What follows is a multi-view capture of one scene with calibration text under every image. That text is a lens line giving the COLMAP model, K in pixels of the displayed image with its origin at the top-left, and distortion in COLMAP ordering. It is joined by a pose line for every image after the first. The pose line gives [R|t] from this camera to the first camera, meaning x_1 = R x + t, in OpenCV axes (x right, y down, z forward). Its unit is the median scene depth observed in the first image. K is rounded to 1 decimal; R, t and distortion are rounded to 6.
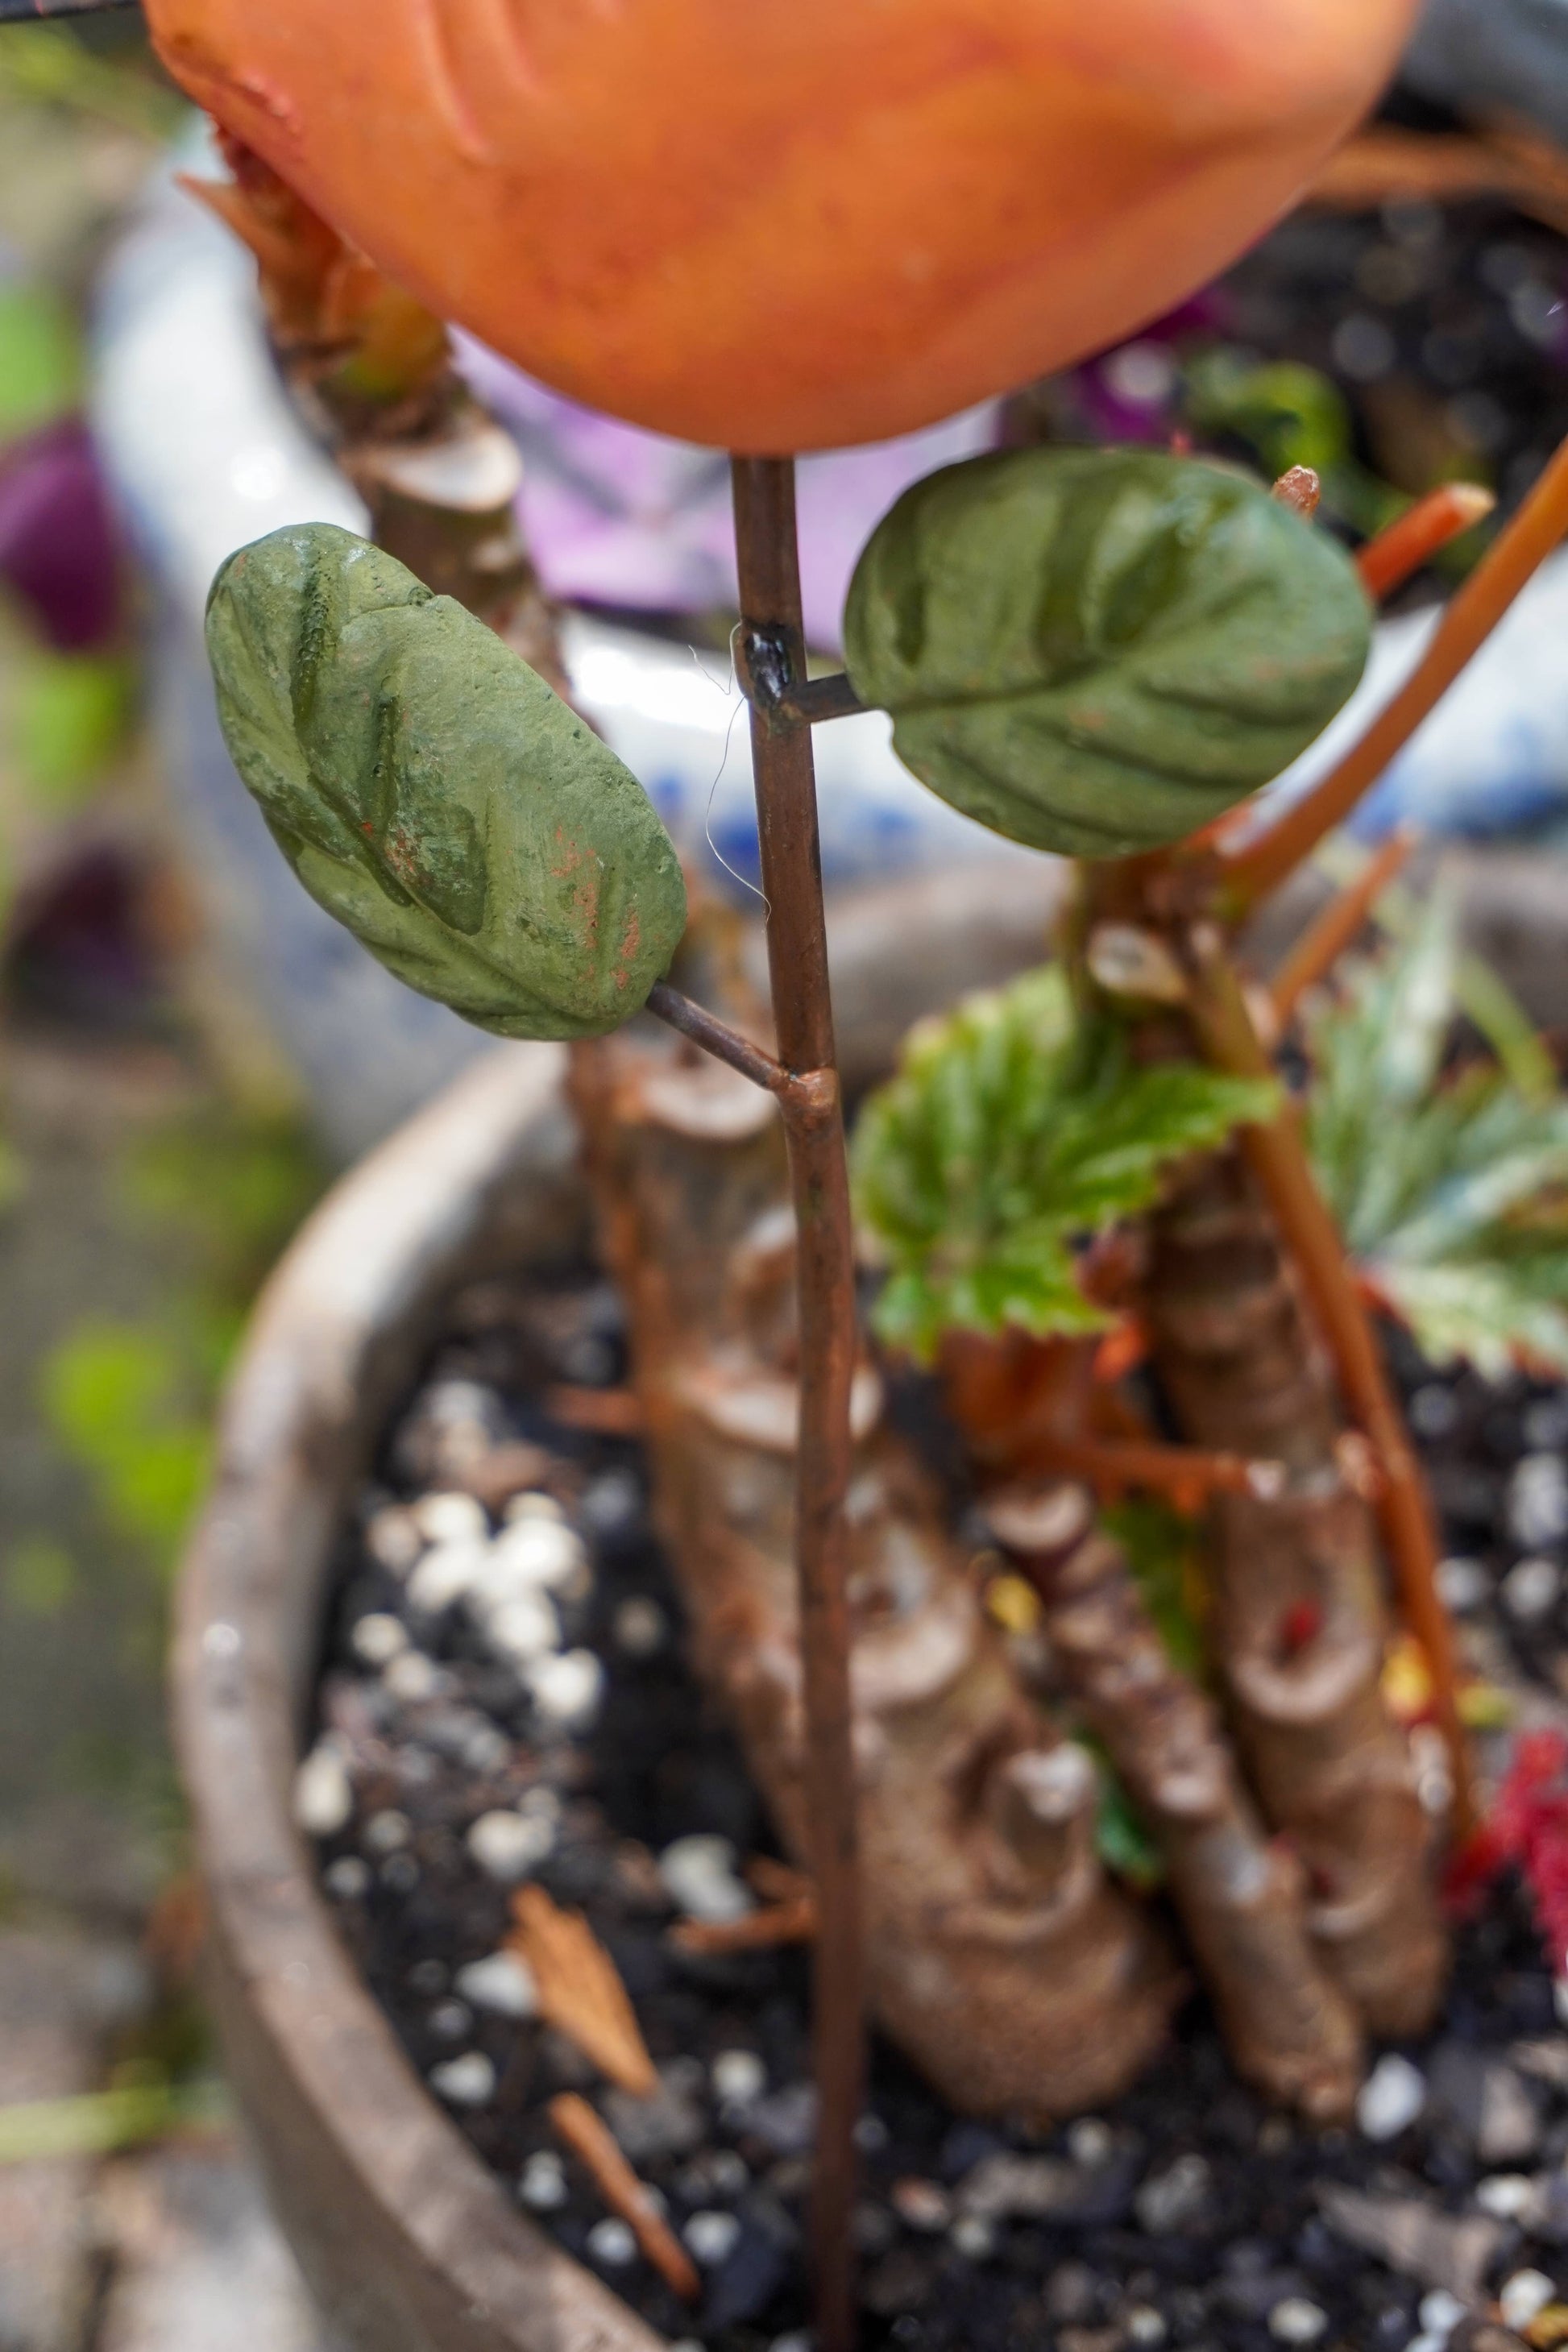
lens RADIAL K [[5275.7, 0, 765.3], [0, 5275.7, 1157.5], [0, 0, 1]] dist [0.013659, 0.000000]
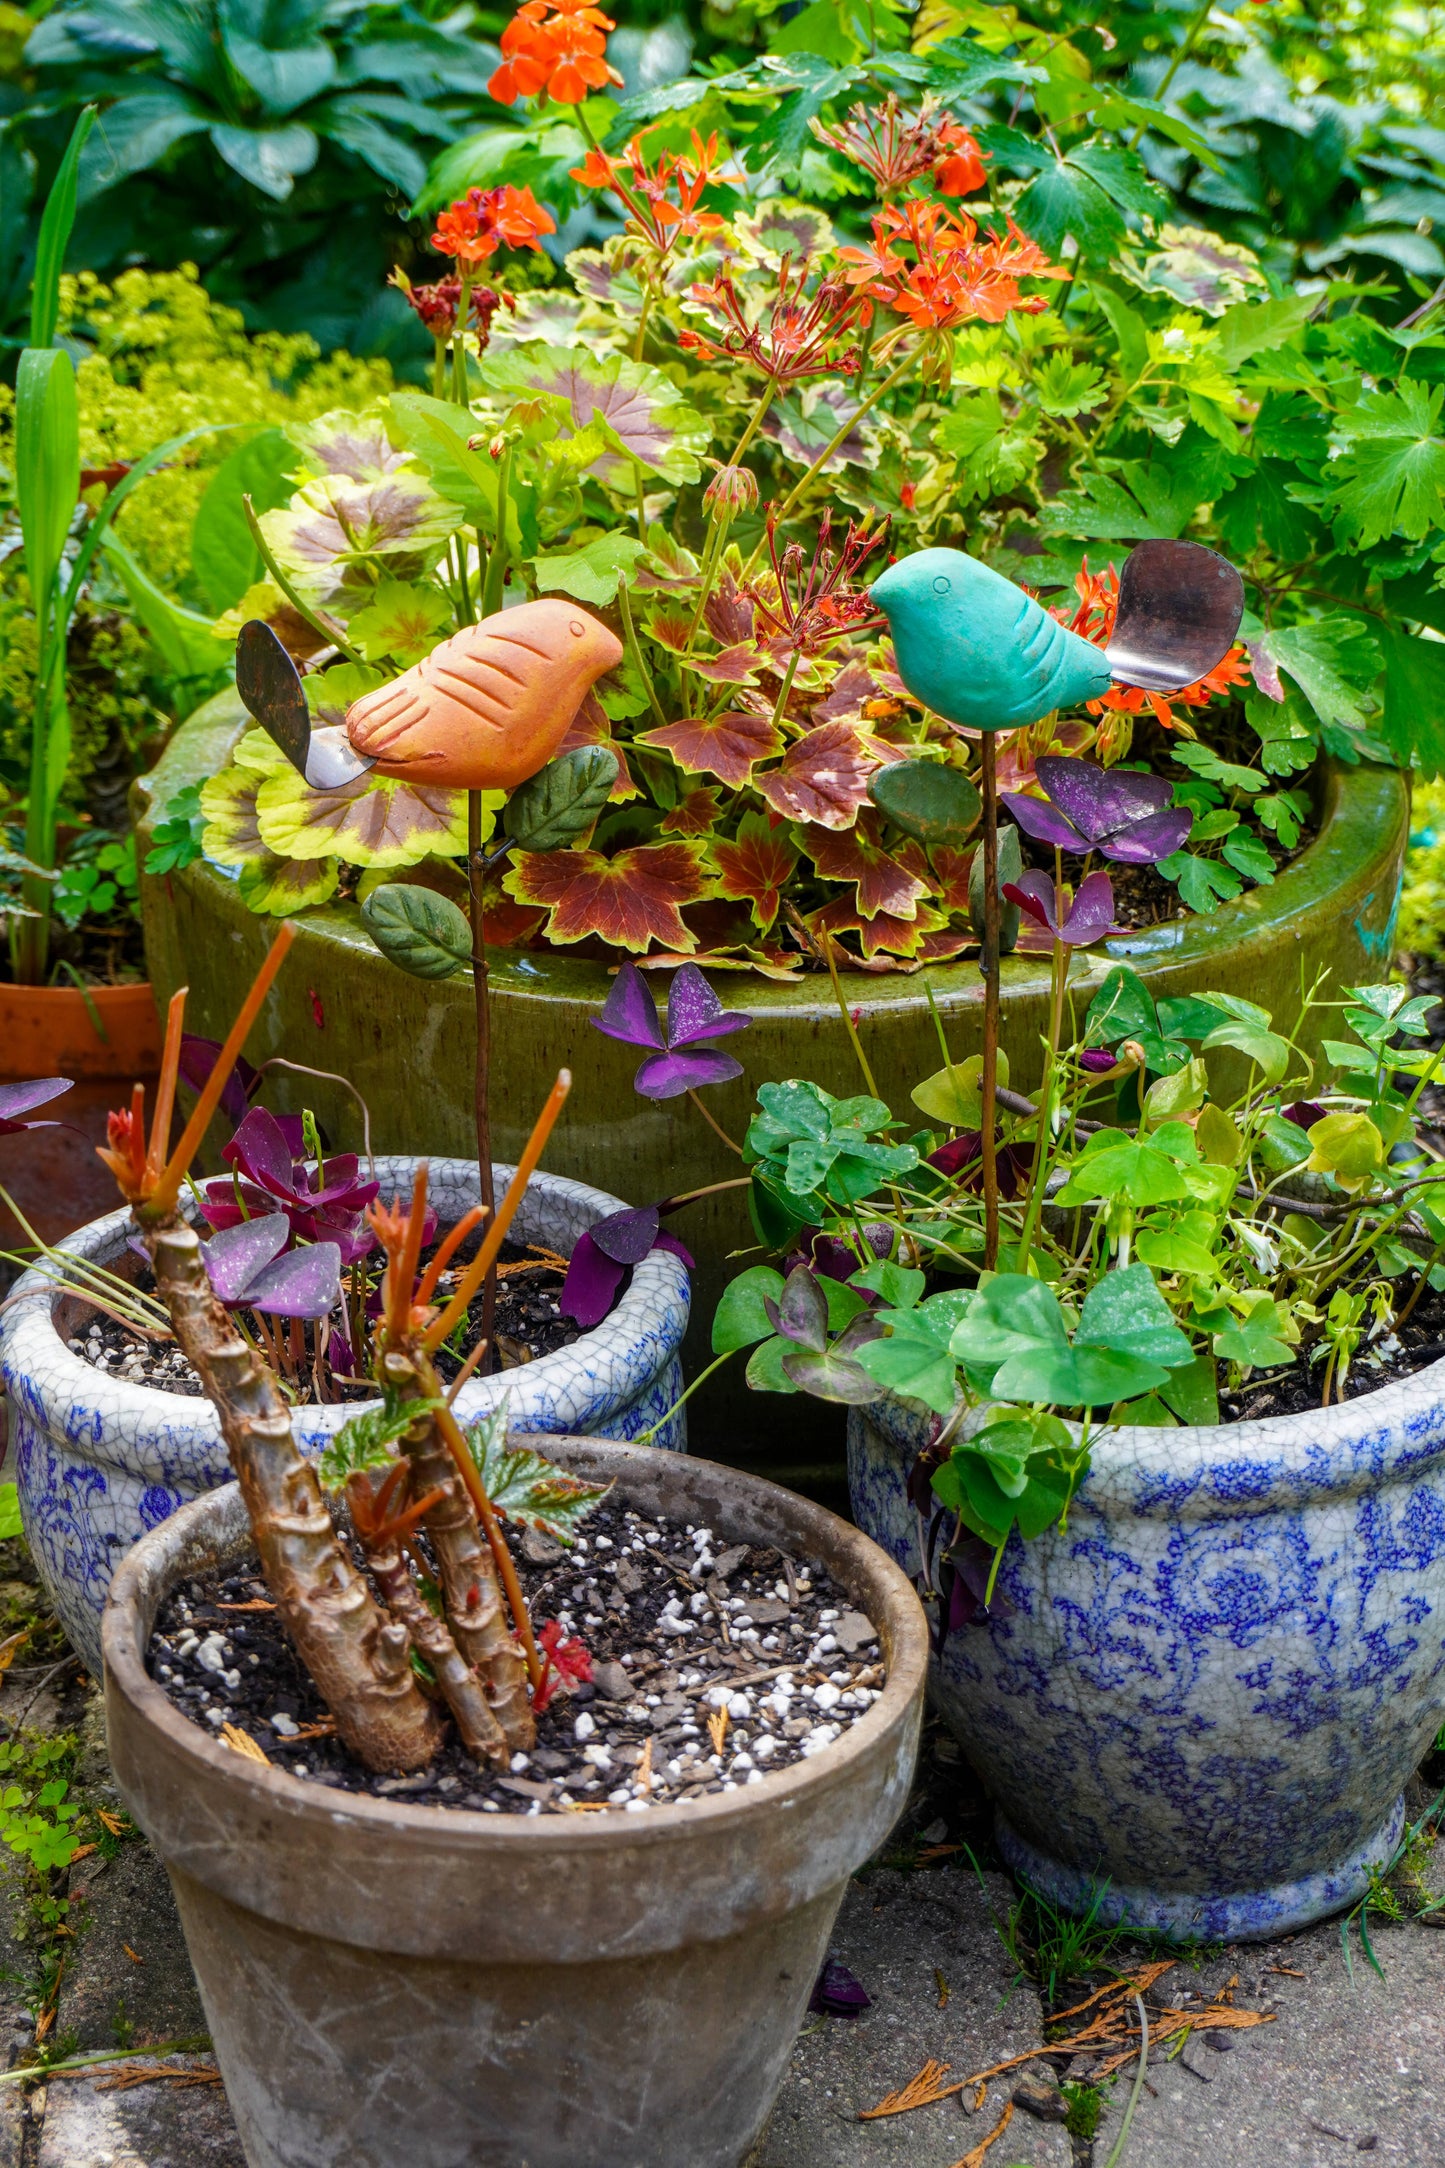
lens RADIAL K [[4620.0, 0, 713.9], [0, 4620.0, 1093.4], [0, 0, 1]] dist [0.029178, 0.000000]
pose [[0.988641, -0.063082, 0.136417, -0.110466], [0.107341, 0.931666, -0.347096, 0.774228], [-0.105200, 0.357796, 0.927855, -1.640409]]
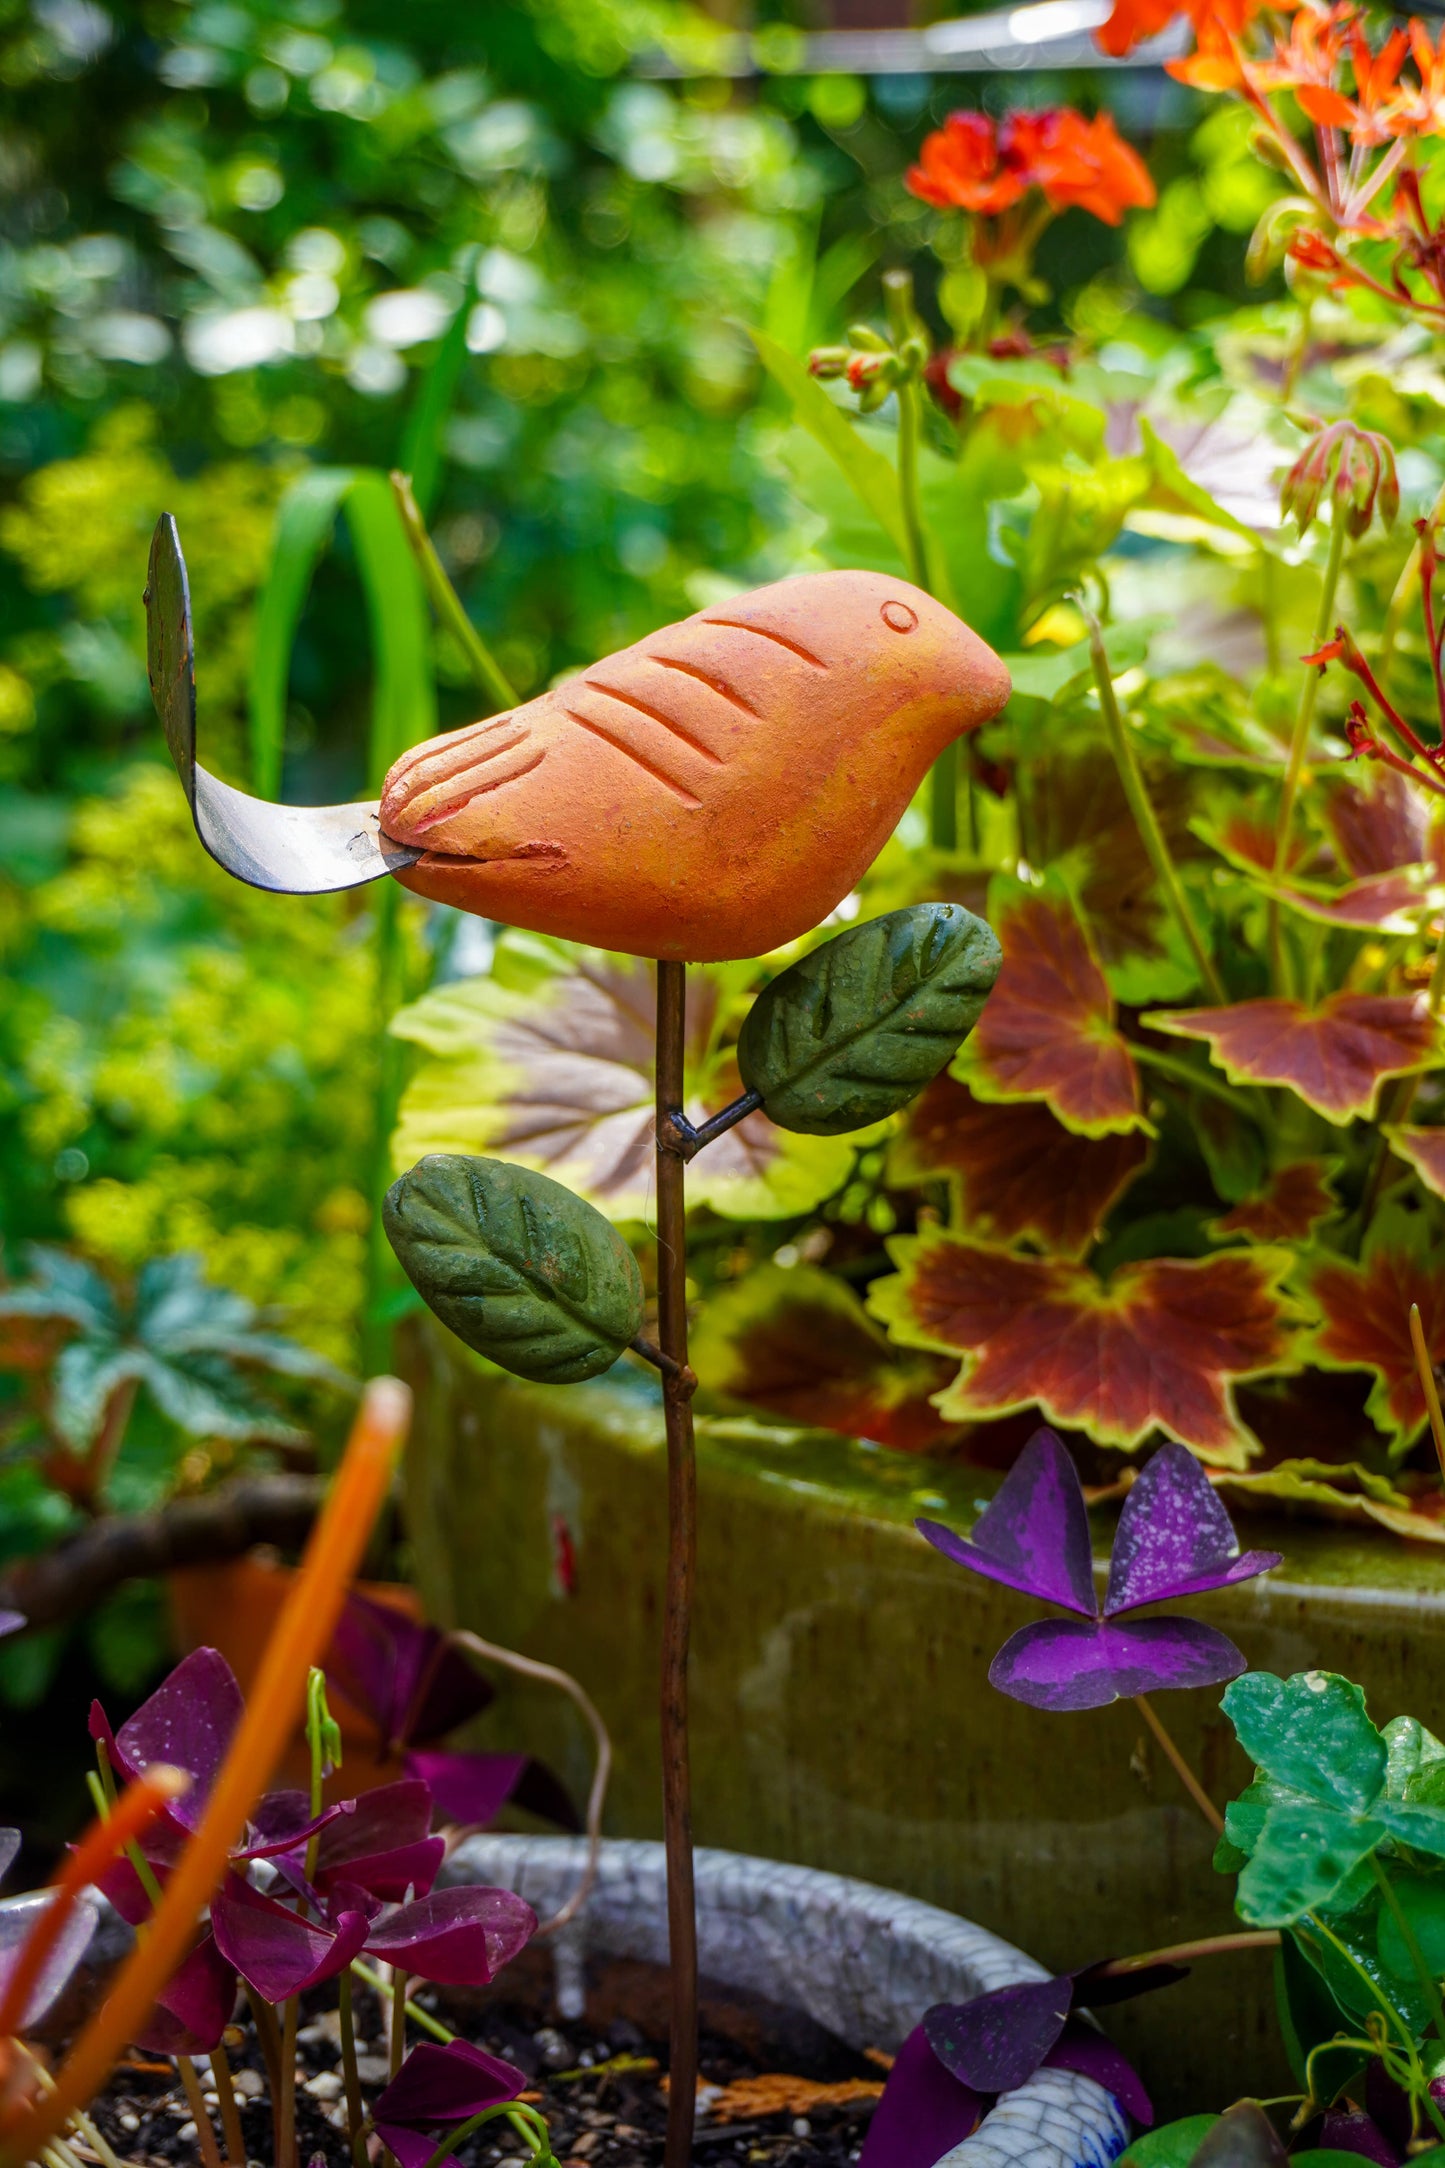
lens RADIAL K [[4253.0, 0, 727.4], [0, 4253.0, 1083.9], [0, 0, 1]] dist [0.007446, 0.000000]
pose [[0.645906, -0.095859, 0.757375, -0.978631], [0.501571, 0.801203, -0.326344, 0.355349], [-0.575528, 0.590664, 0.565582, -0.028269]]
